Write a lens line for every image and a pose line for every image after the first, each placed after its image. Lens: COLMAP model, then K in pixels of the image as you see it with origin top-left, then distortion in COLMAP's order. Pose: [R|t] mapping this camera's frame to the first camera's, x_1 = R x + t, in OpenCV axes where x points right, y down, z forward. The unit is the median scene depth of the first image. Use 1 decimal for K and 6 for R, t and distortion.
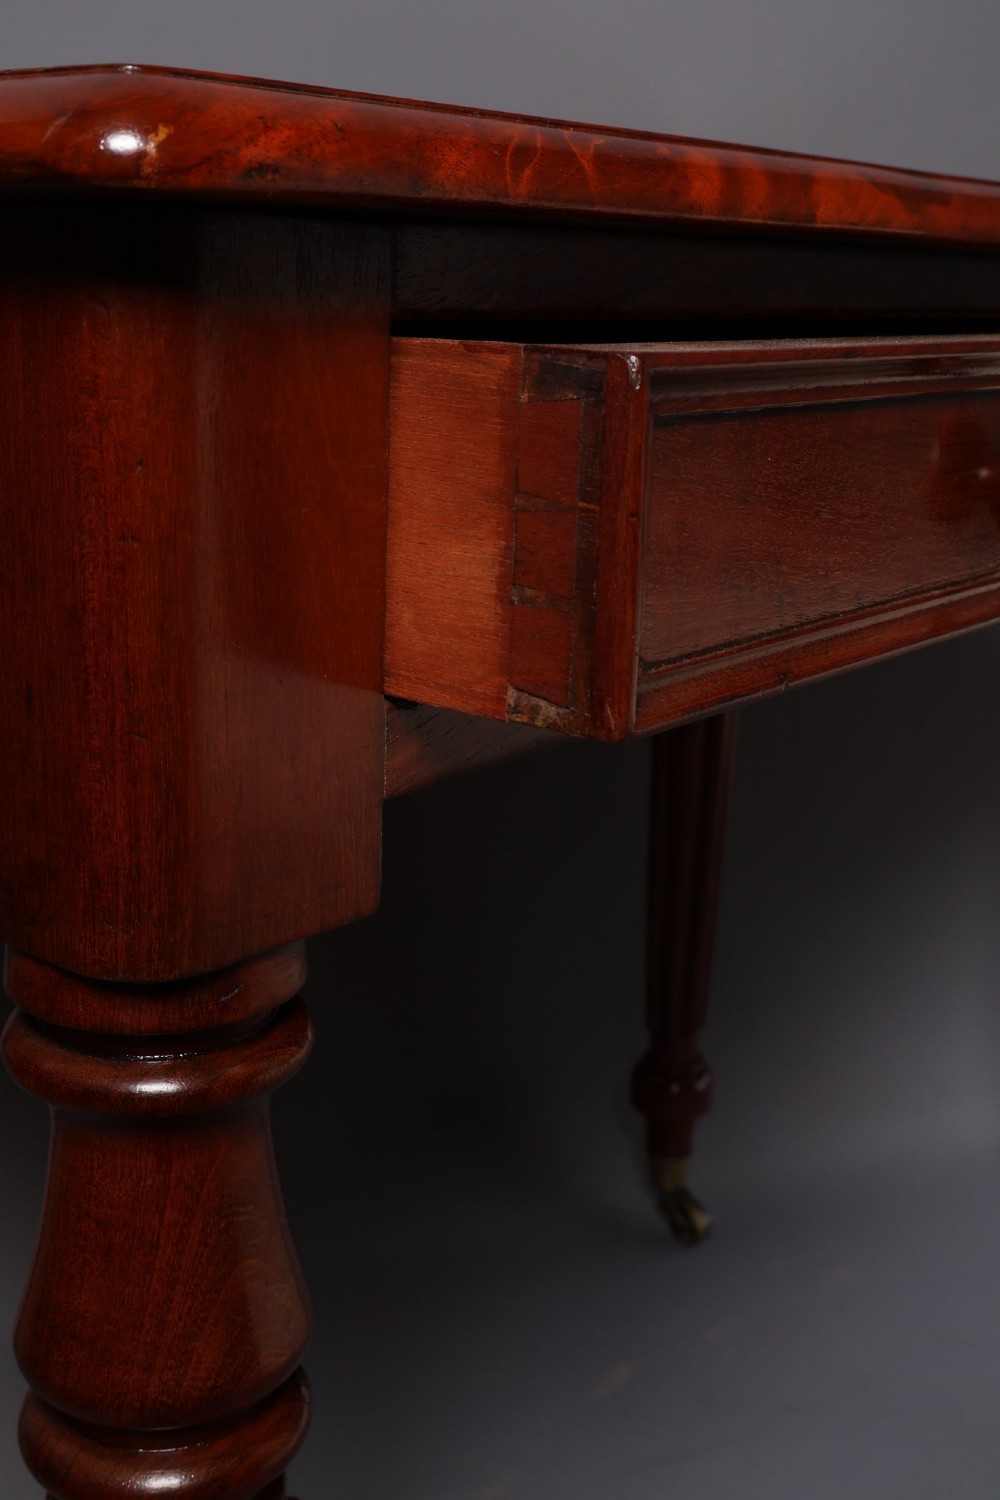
lens RADIAL K [[1784.1, 0, 500.0], [0, 1784.1, 750.0], [0, 0, 1]] dist [-0.015278, -0.011373]
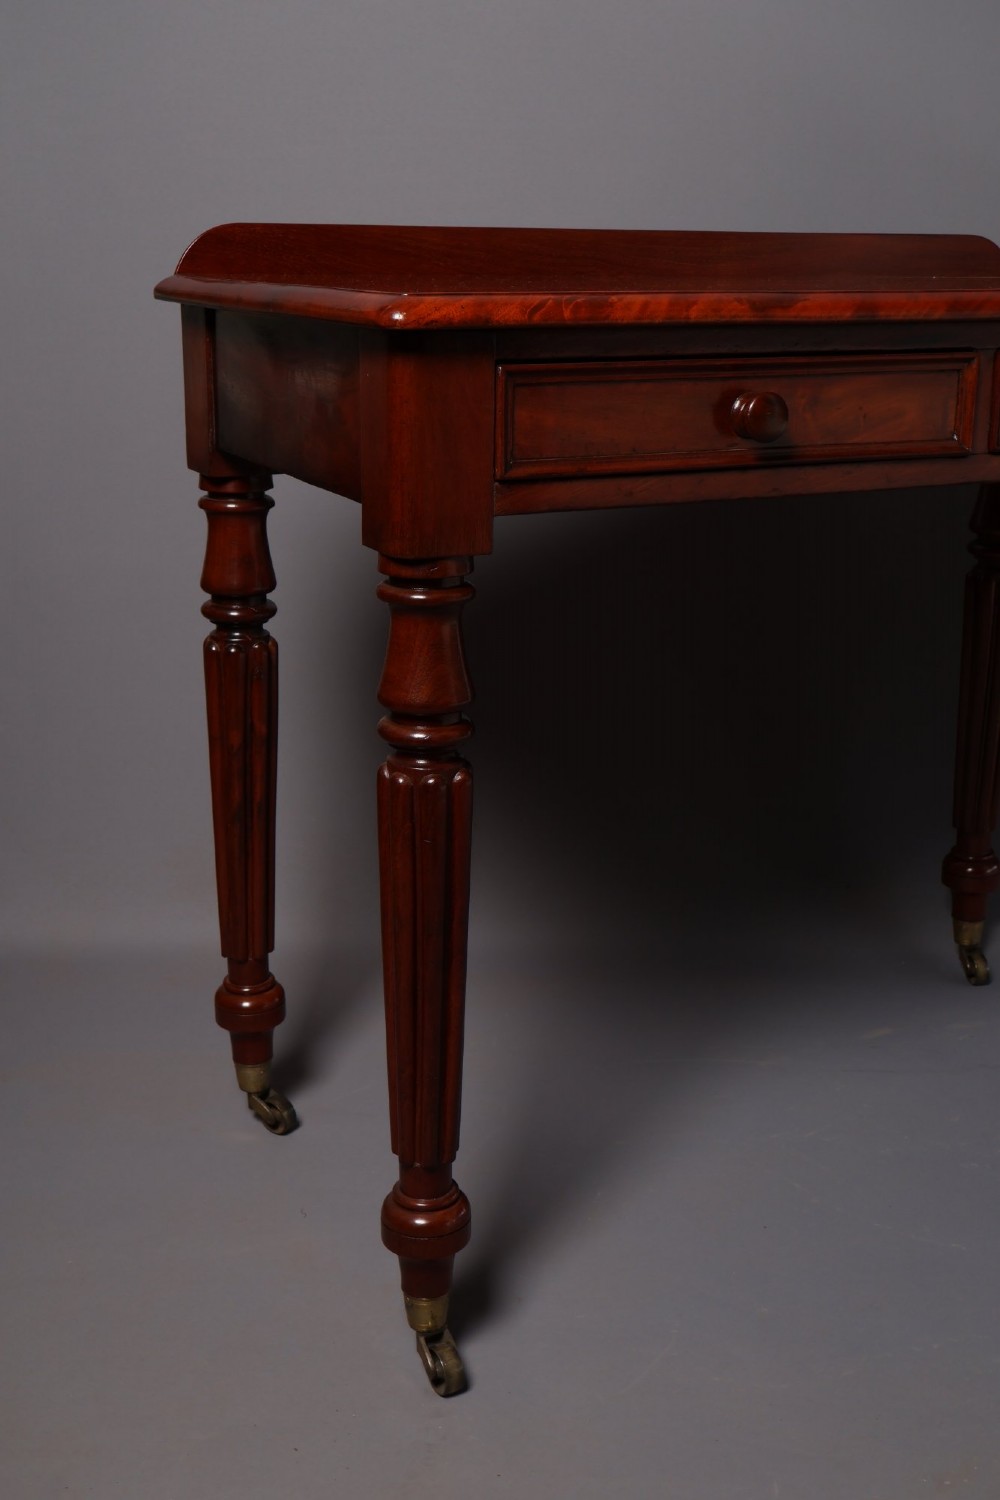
lens RADIAL K [[1784.1, 0, 500.0], [0, 1784.1, 750.0], [0, 0, 1]] dist [-0.015278, -0.011373]
pose [[0.906998, 0.093838, -0.410548, 1.335546], [-0.094537, 0.995347, 0.018649, 0.398437], [0.410388, 0.021898, 0.911648, -1.922912]]
